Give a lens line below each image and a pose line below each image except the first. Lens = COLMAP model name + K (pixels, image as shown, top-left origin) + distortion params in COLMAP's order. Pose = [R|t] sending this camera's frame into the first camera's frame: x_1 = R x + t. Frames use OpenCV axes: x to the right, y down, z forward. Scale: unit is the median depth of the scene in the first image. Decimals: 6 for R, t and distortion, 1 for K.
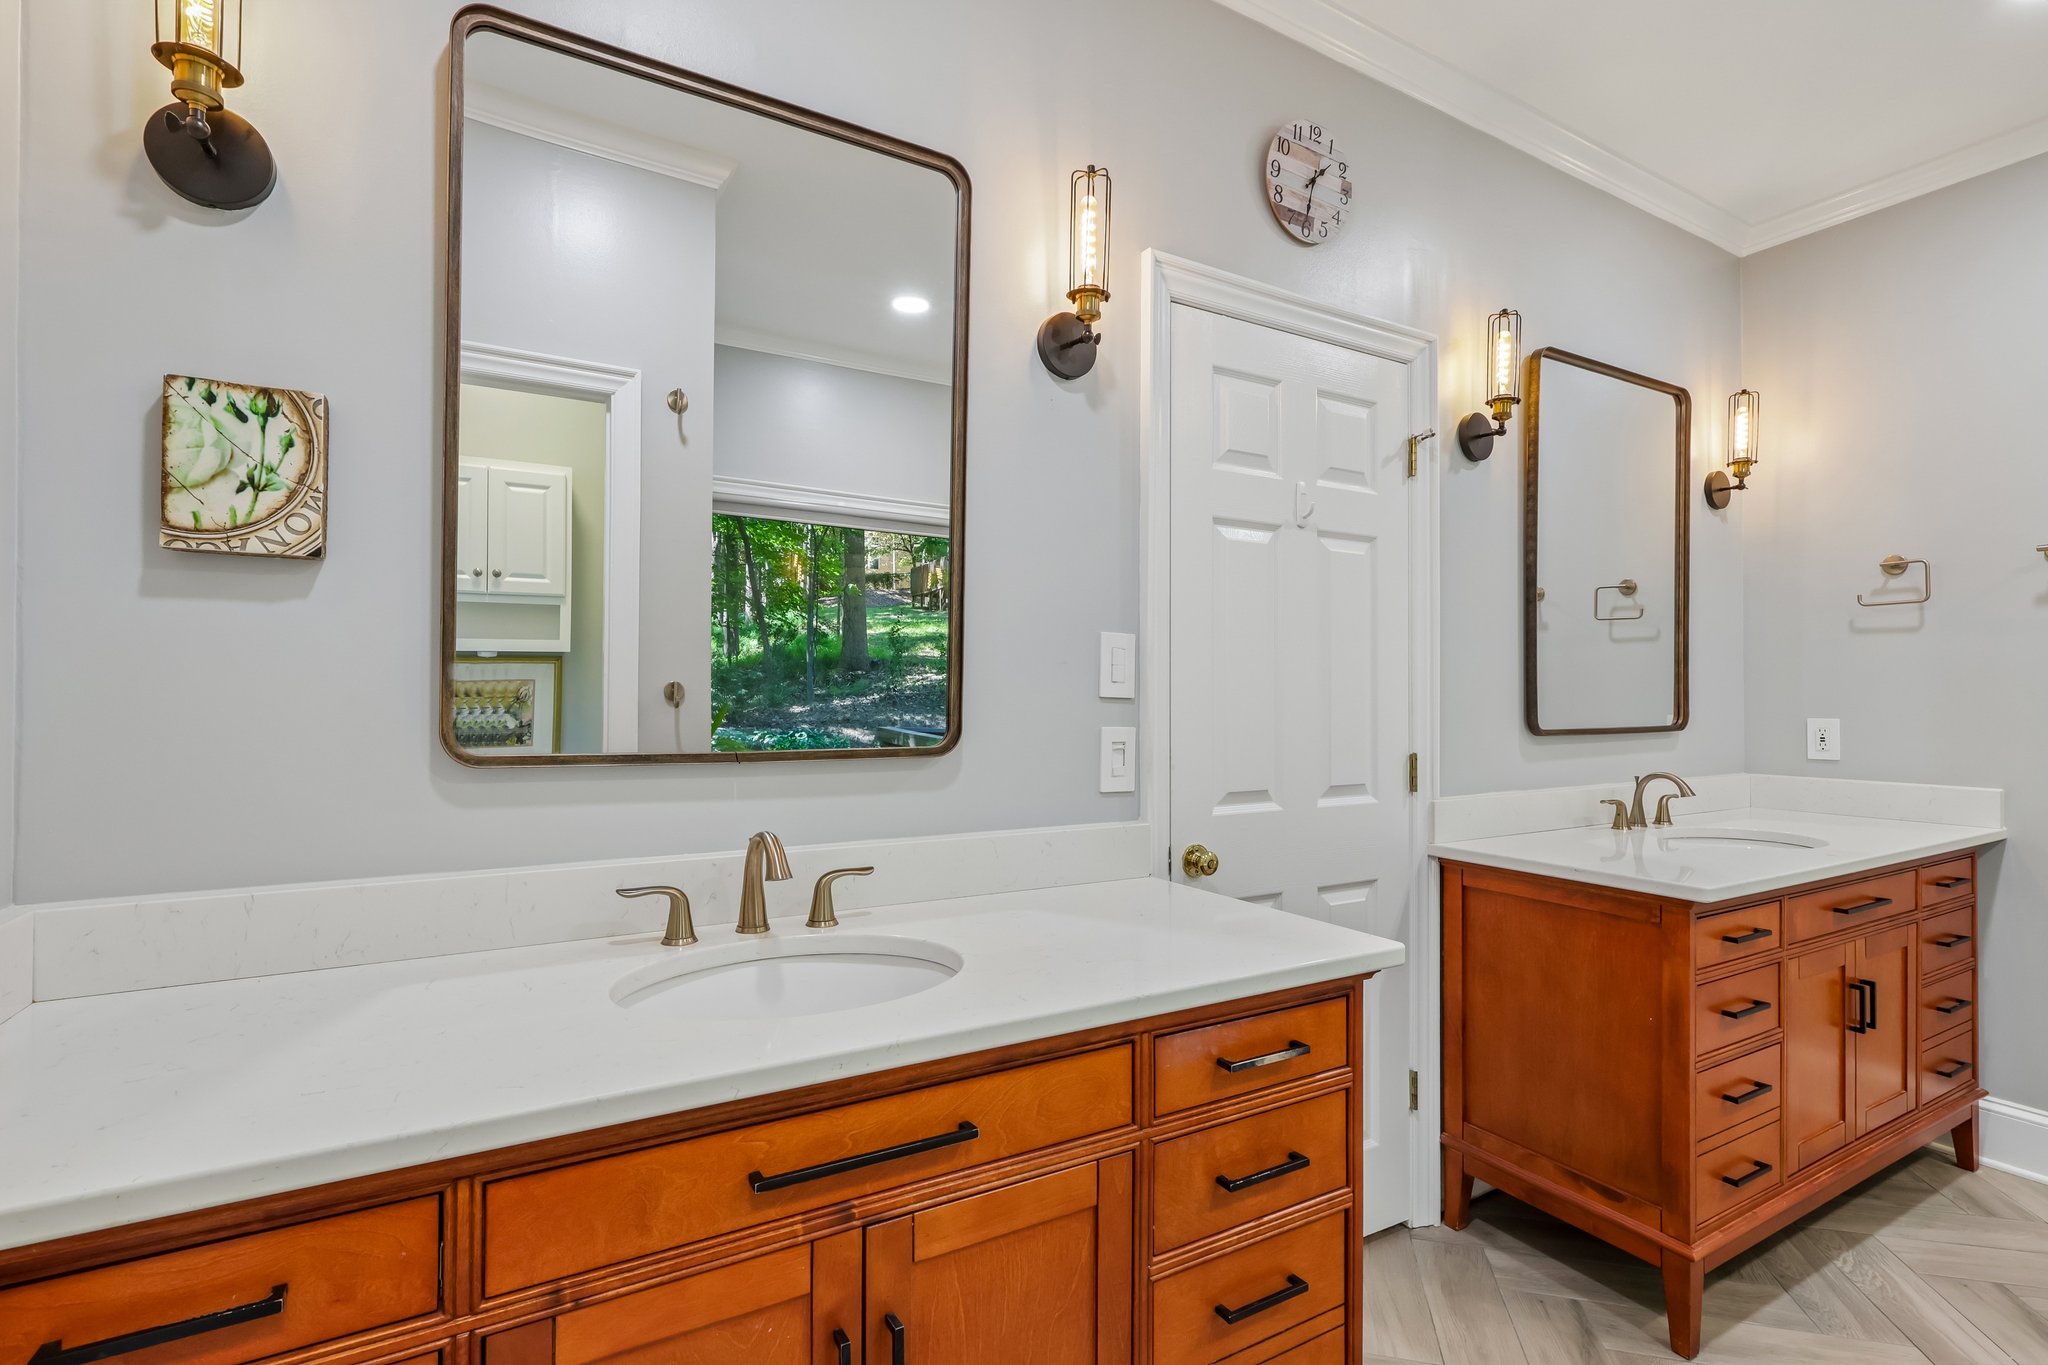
lens RADIAL K [[951.8, 0, 1029.0], [0, 951.8, 687.5], [0, 0, 1]] dist [0.000604, -0.000493]
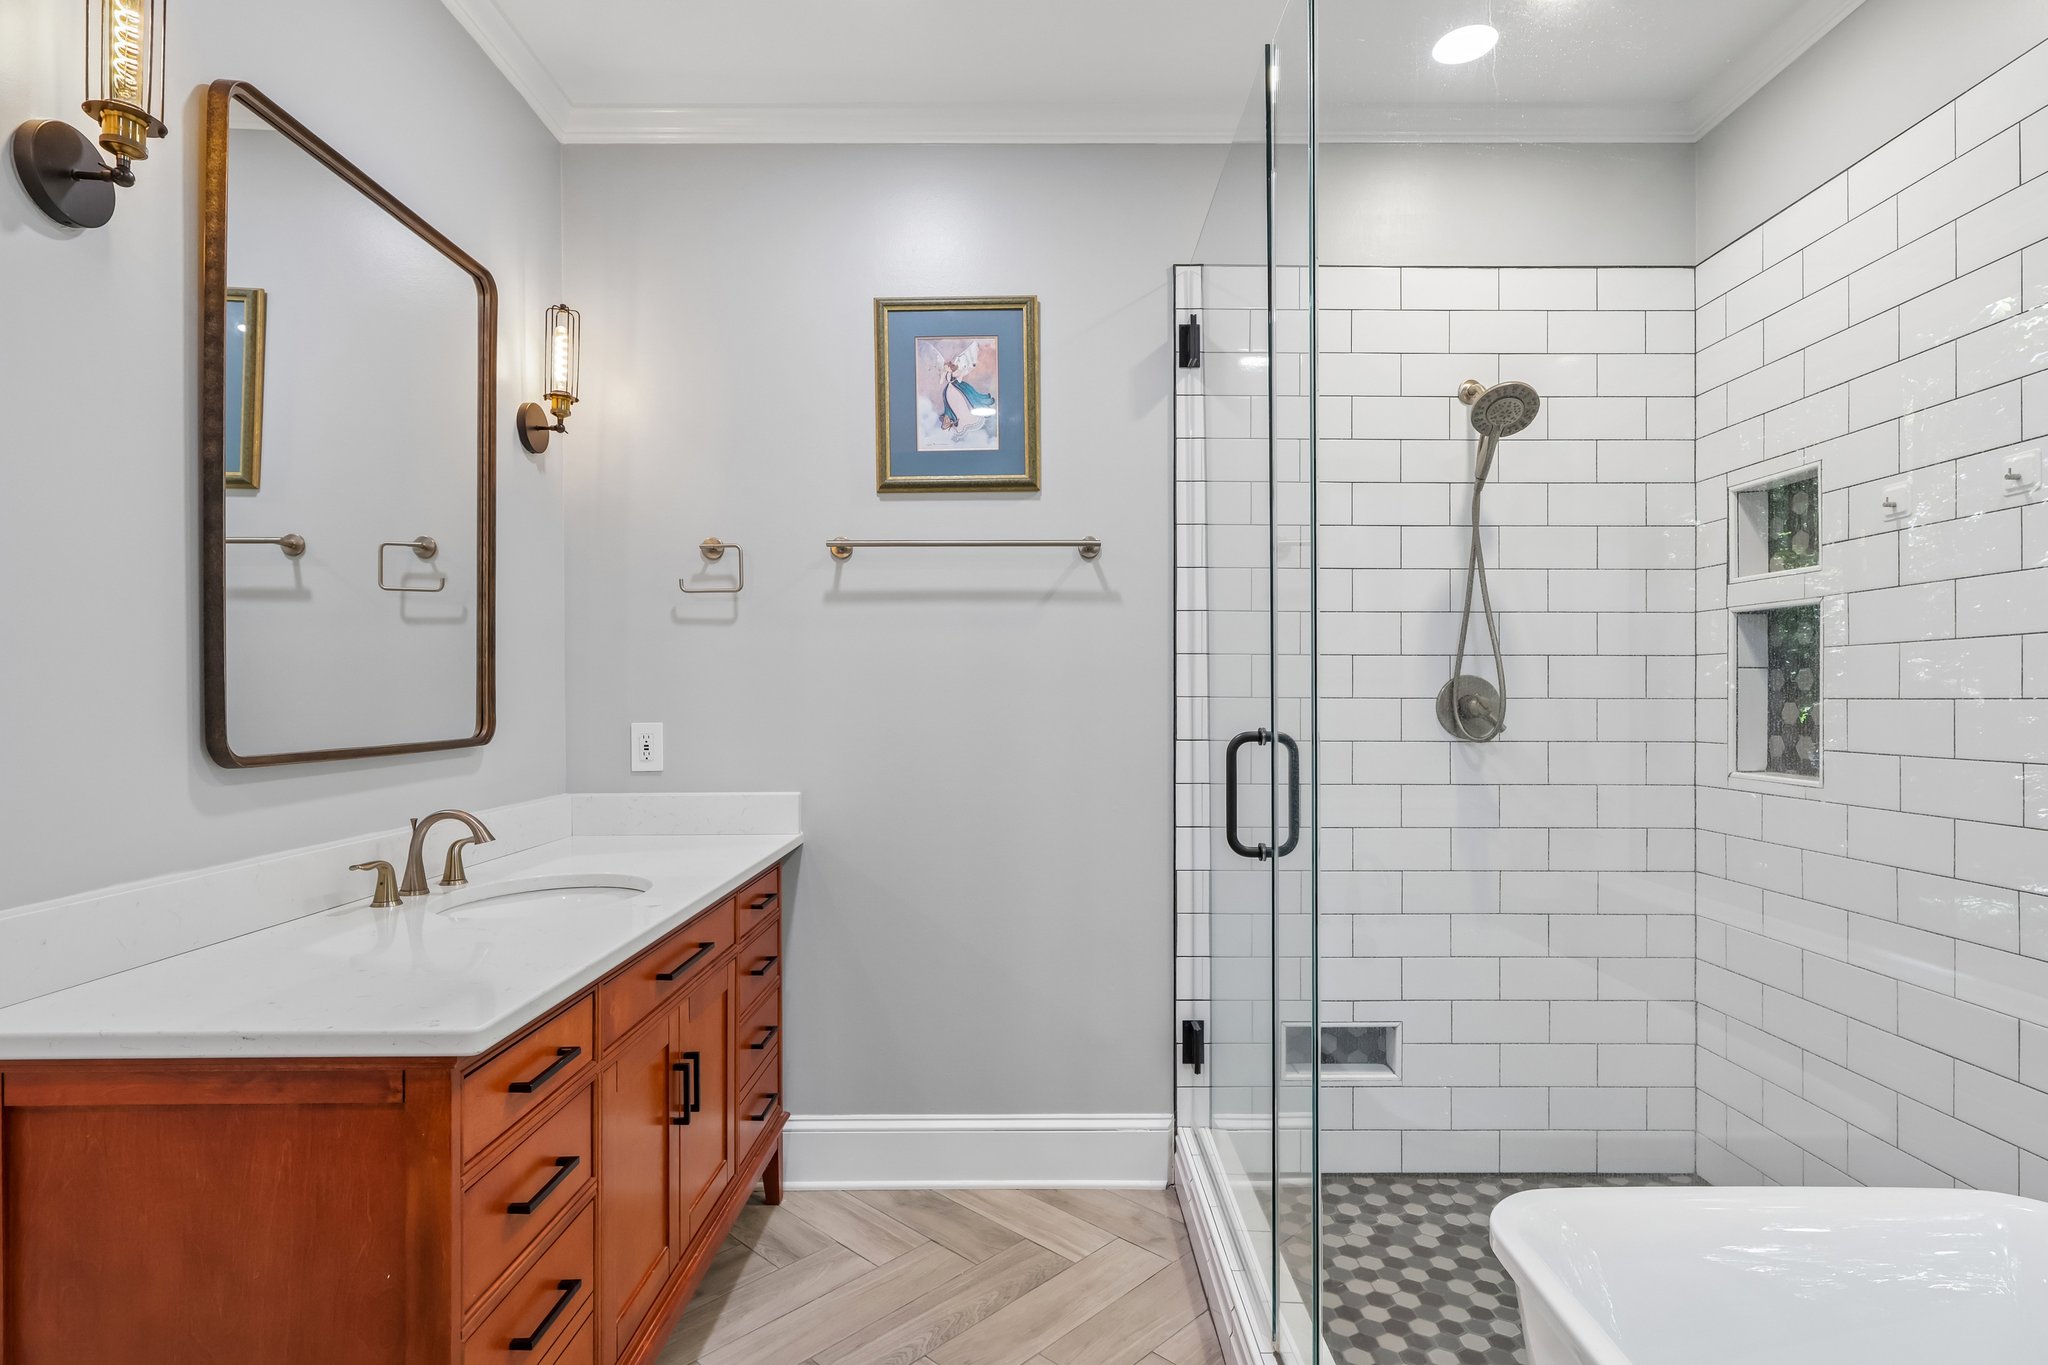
lens RADIAL K [[1026.4, 0, 1027.9], [0, 1026.4, 694.7], [0, 0, 1]] dist [0.001701, 0.000671]
pose [[0.500073, -0.003190, 0.865977, 0.241121], [0.000246, 0.999994, 0.003541, 0.005181], [-0.865983, -0.001558, 0.500071, 0.283271]]
